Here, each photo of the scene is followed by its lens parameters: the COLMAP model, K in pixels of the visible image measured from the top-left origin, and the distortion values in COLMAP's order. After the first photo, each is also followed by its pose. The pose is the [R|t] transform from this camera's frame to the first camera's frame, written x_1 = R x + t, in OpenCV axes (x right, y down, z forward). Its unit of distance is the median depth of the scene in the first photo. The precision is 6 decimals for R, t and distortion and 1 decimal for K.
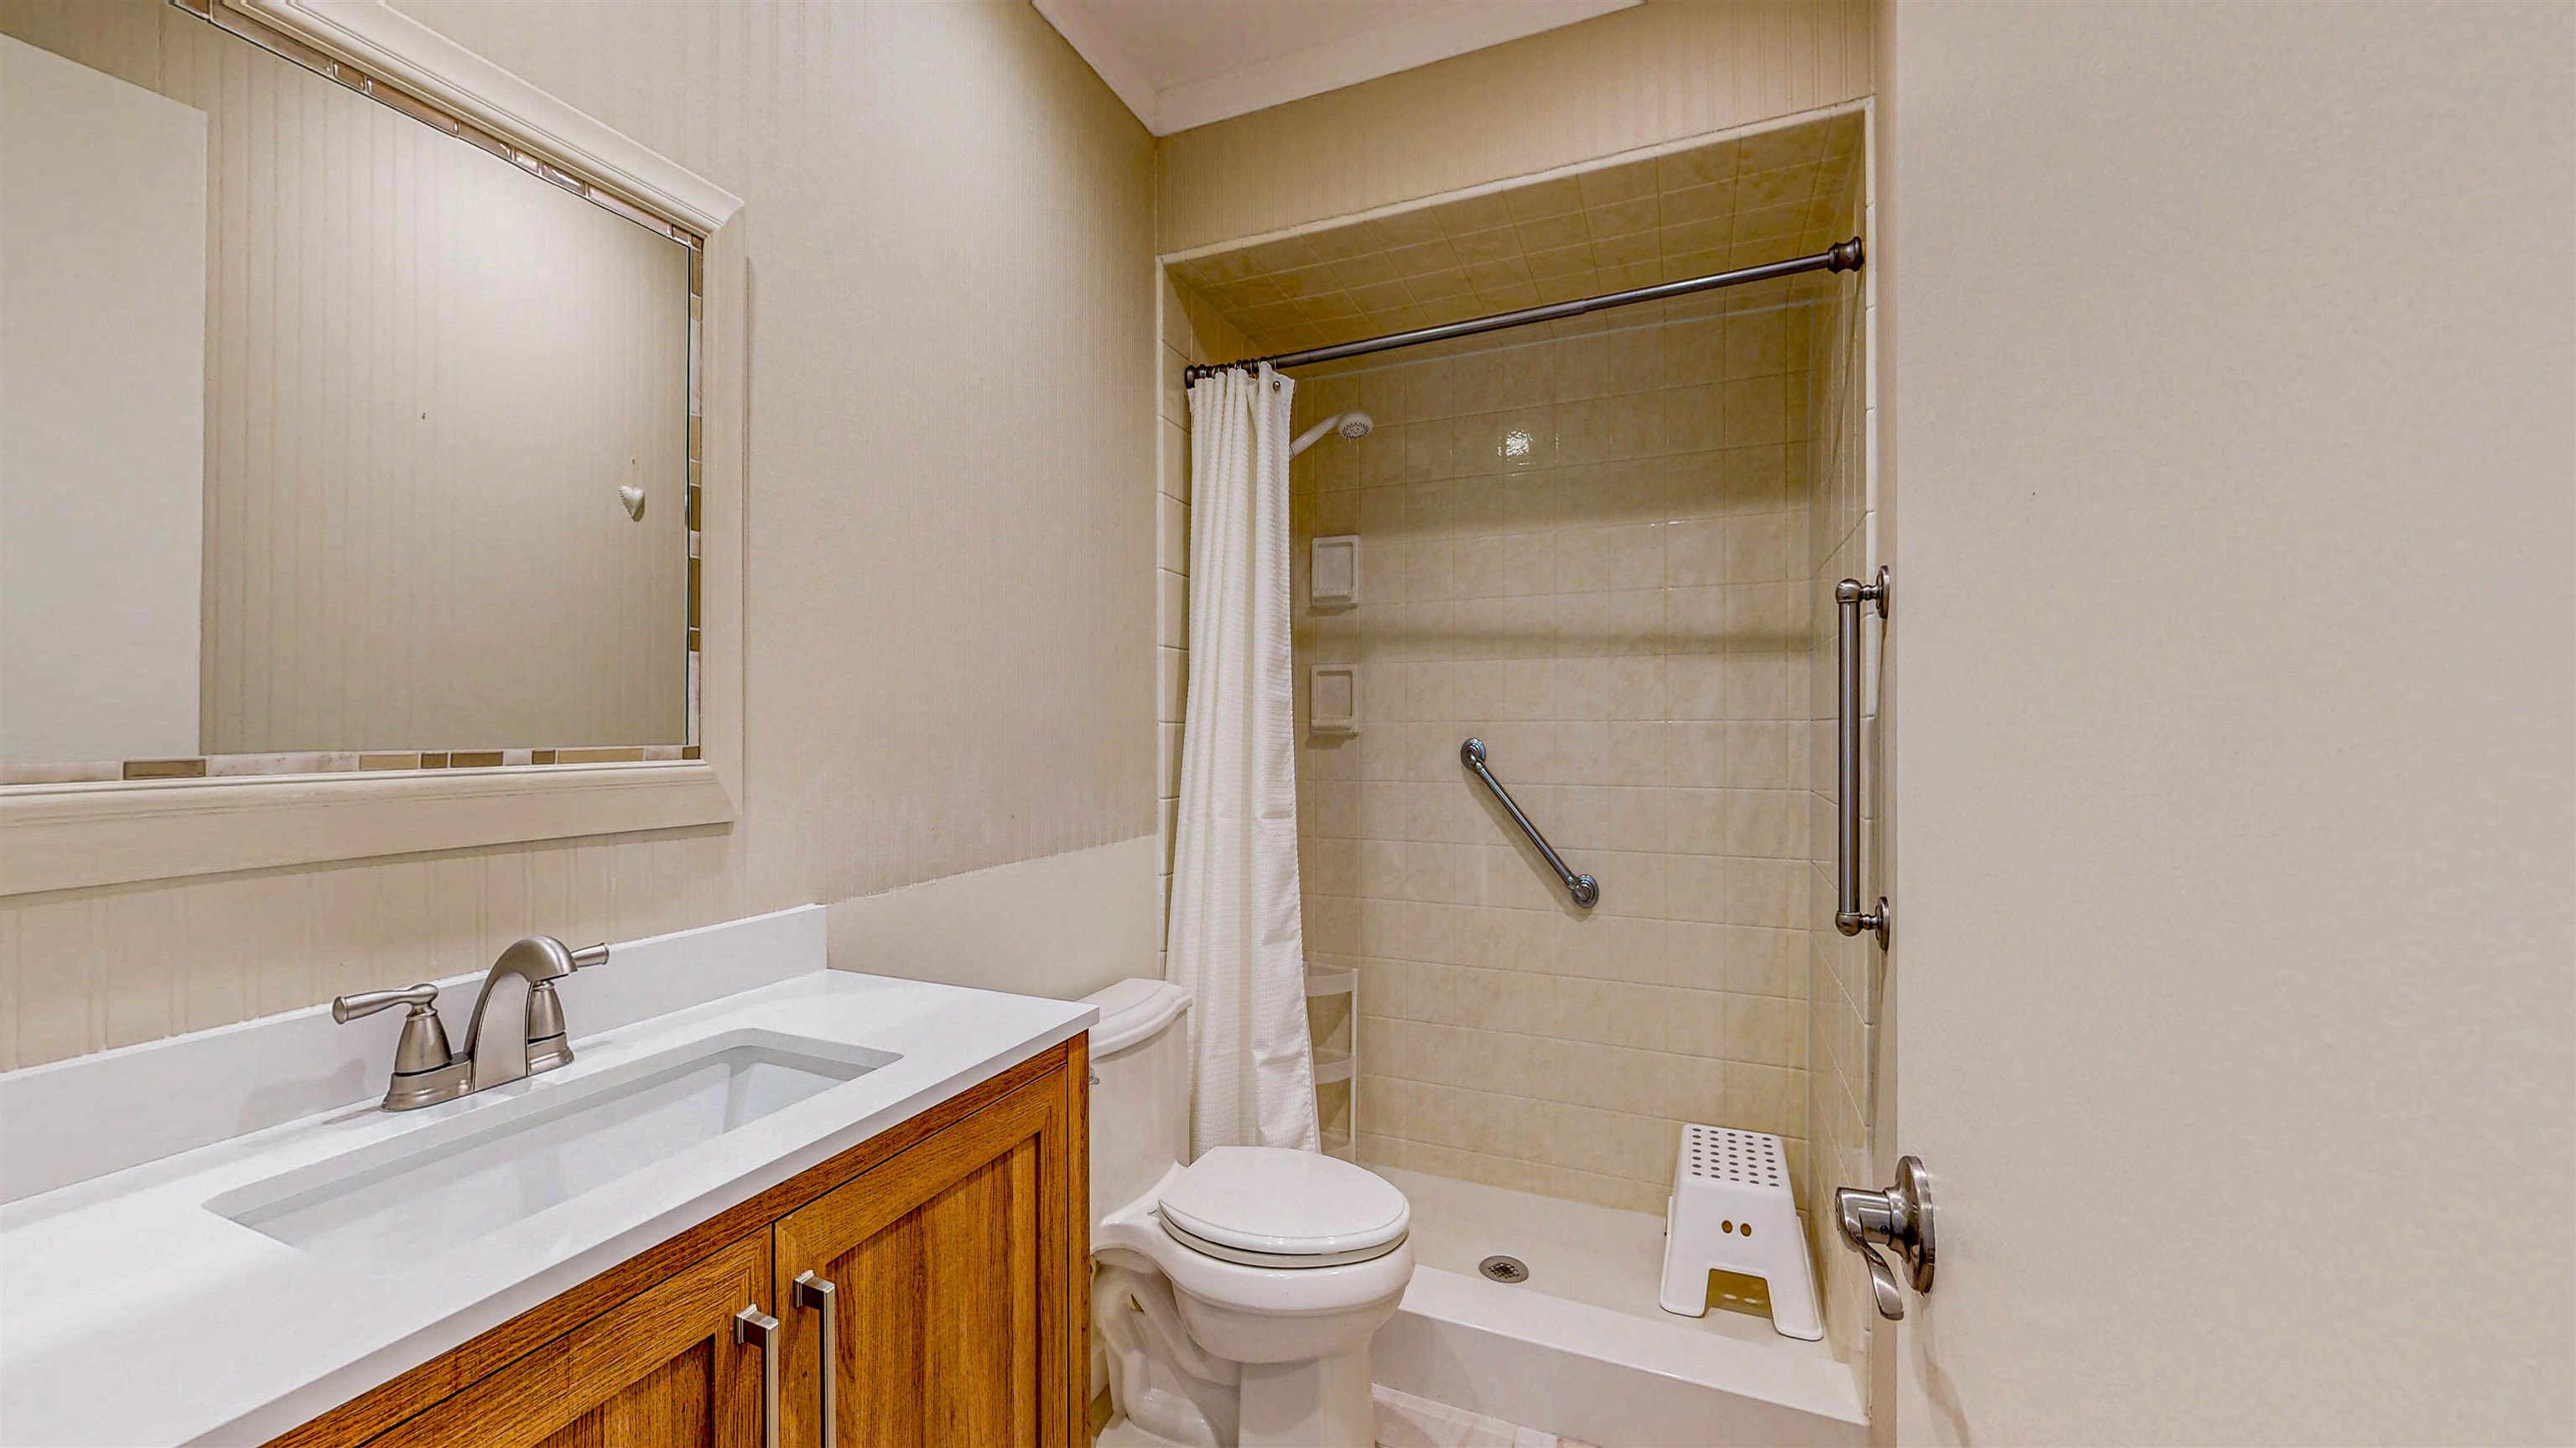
lens RADIAL K [[949.8, 0, 1285.1], [0, 949.8, 723.5], [0, 0, 1]] dist [-0.001148, 0.000156]
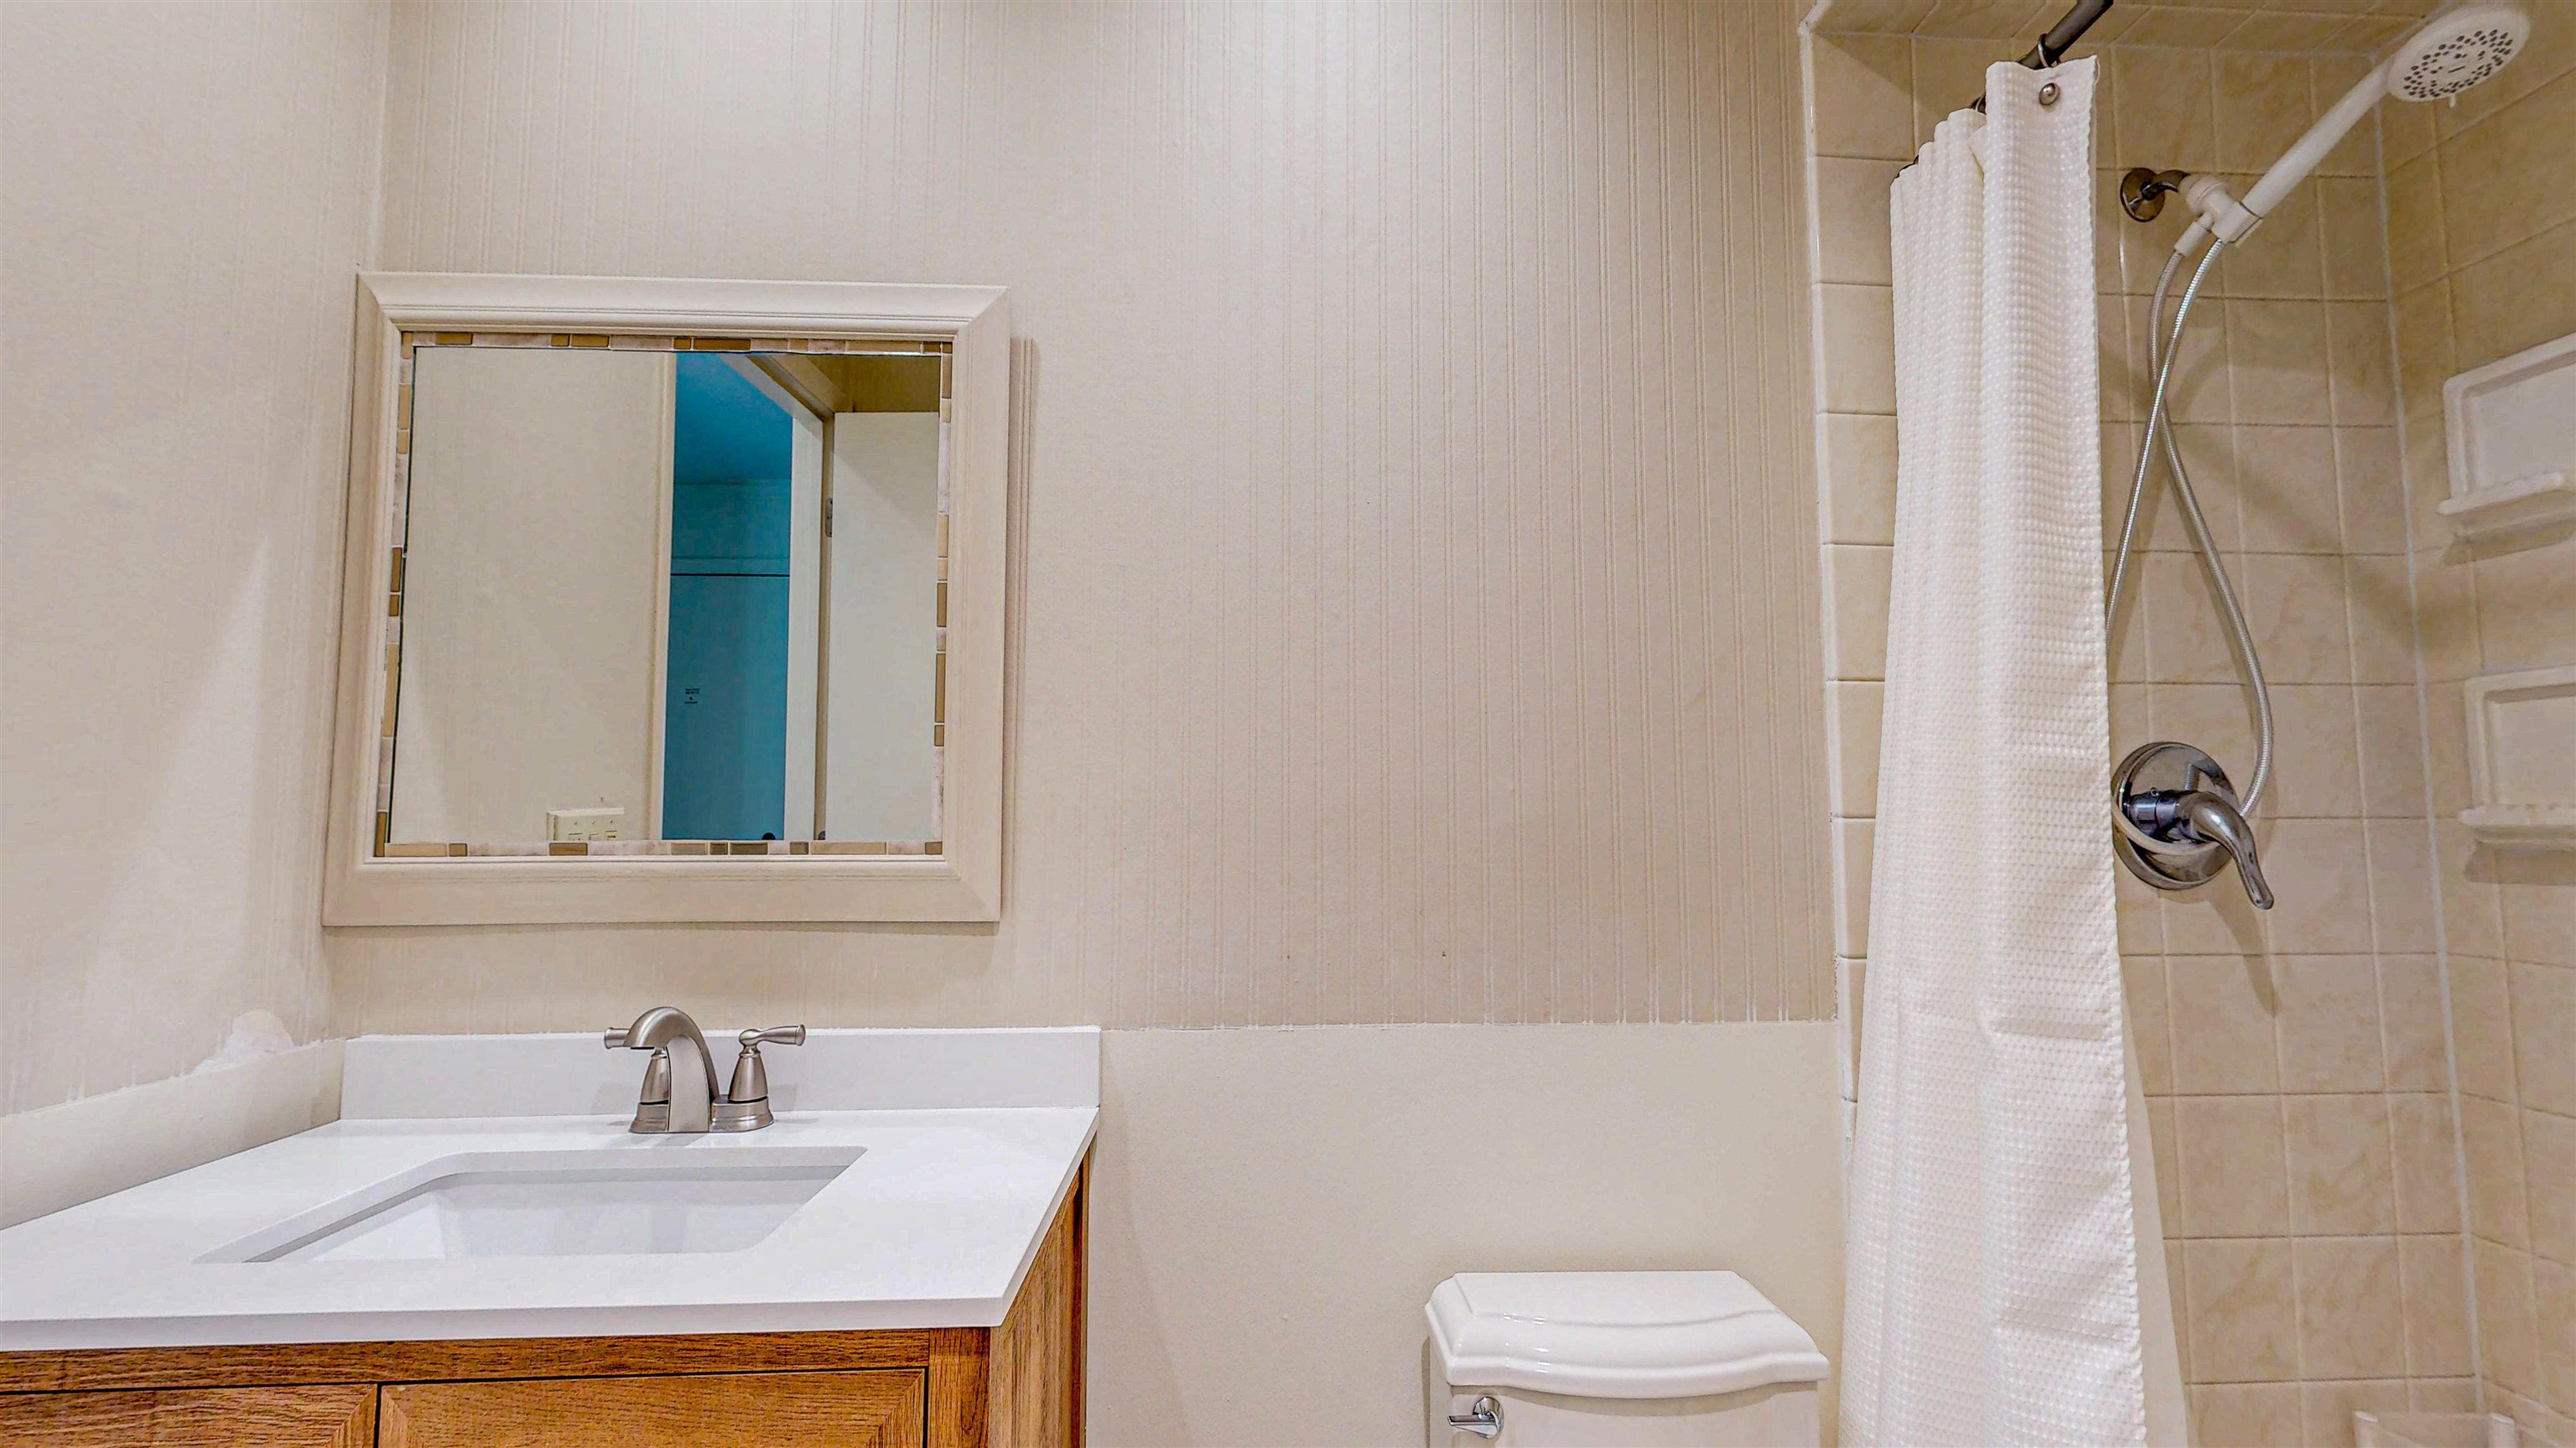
lens RADIAL K [[949.8, 0, 1309.2], [0, 949.8, 755.9], [0, 0, 1]] dist [-0.001148, 0.000156]
pose [[0.438507, -0.056354, -0.896959, 0.517335], [-0.000540, 0.998015, -0.062967, -0.003753], [0.898728, 0.028096, 0.437606, 1.062845]]
